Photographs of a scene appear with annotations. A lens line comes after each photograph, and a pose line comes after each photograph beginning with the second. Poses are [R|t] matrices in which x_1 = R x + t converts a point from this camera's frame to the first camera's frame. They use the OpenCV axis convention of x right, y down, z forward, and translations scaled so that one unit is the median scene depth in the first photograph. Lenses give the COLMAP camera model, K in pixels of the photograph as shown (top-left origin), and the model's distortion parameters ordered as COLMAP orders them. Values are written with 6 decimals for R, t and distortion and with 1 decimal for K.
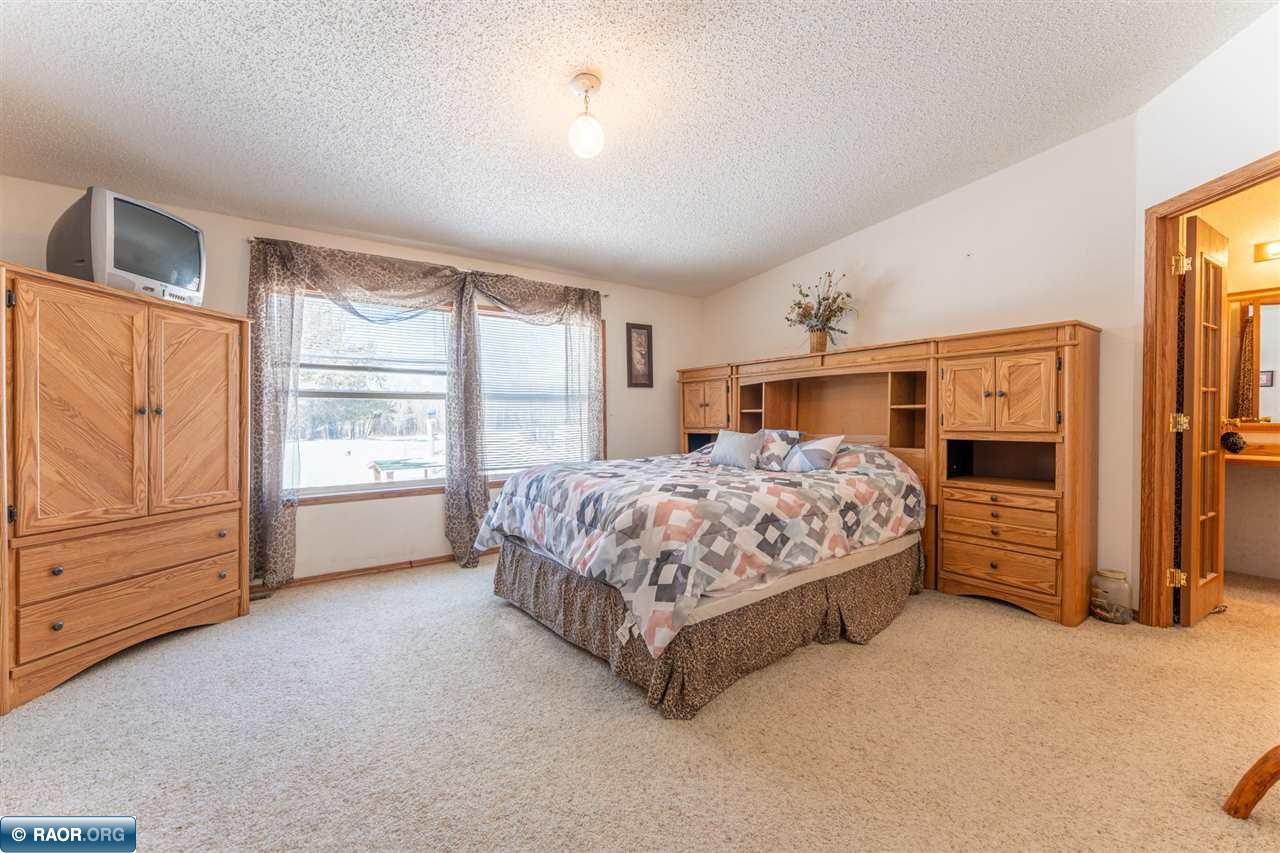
lens RADIAL K [[510.7, 0, 636.7], [0, 510.7, 426.7], [0, 0, 1]] dist [-0.002697, 0.000048]
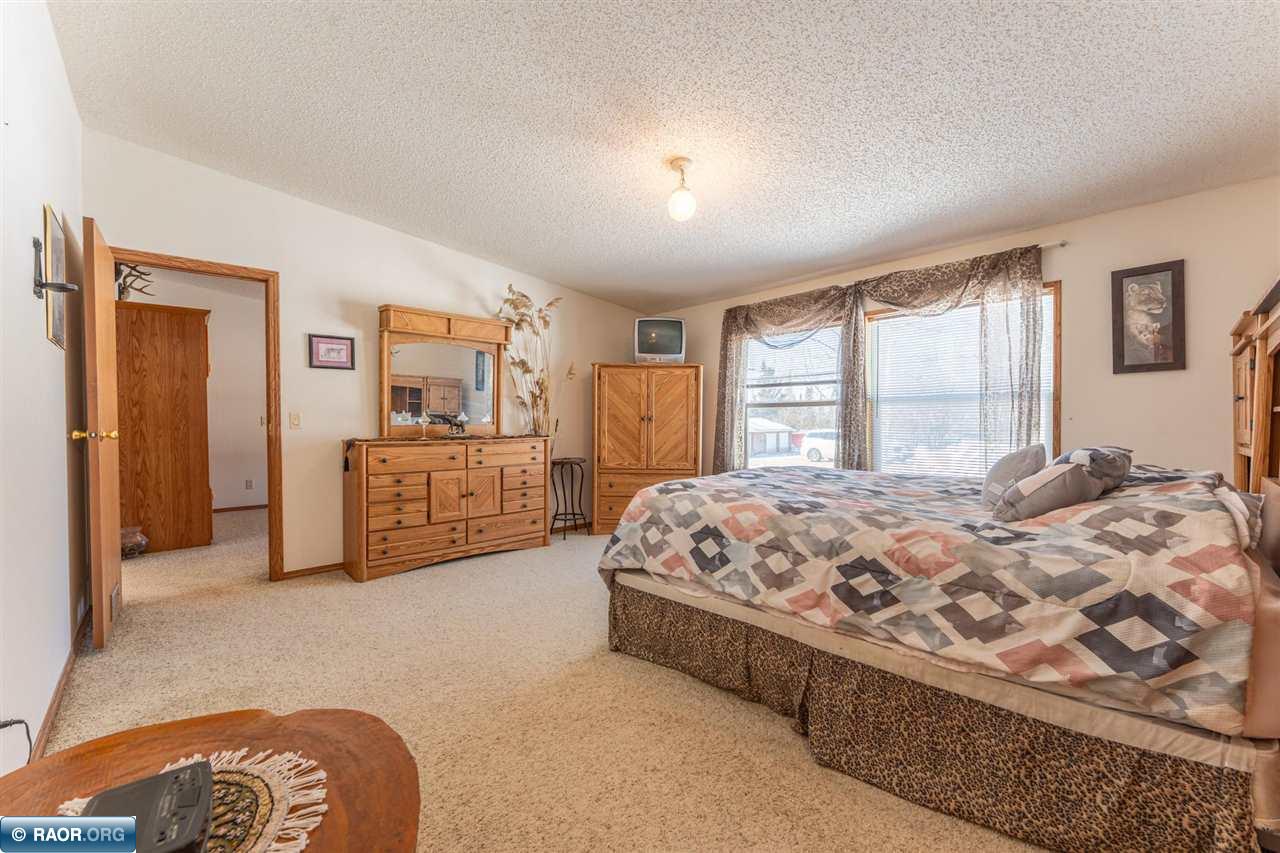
lens RADIAL K [[510.7, 0, 630.2], [0, 510.7, 427.5], [0, 0, 1]] dist [-0.002697, 0.000048]
pose [[0.118678, 0.014772, -0.992823, 0.945004], [-0.014284, 0.999811, 0.013168, -0.018206], [0.992830, 0.012619, 0.118866, 0.588066]]
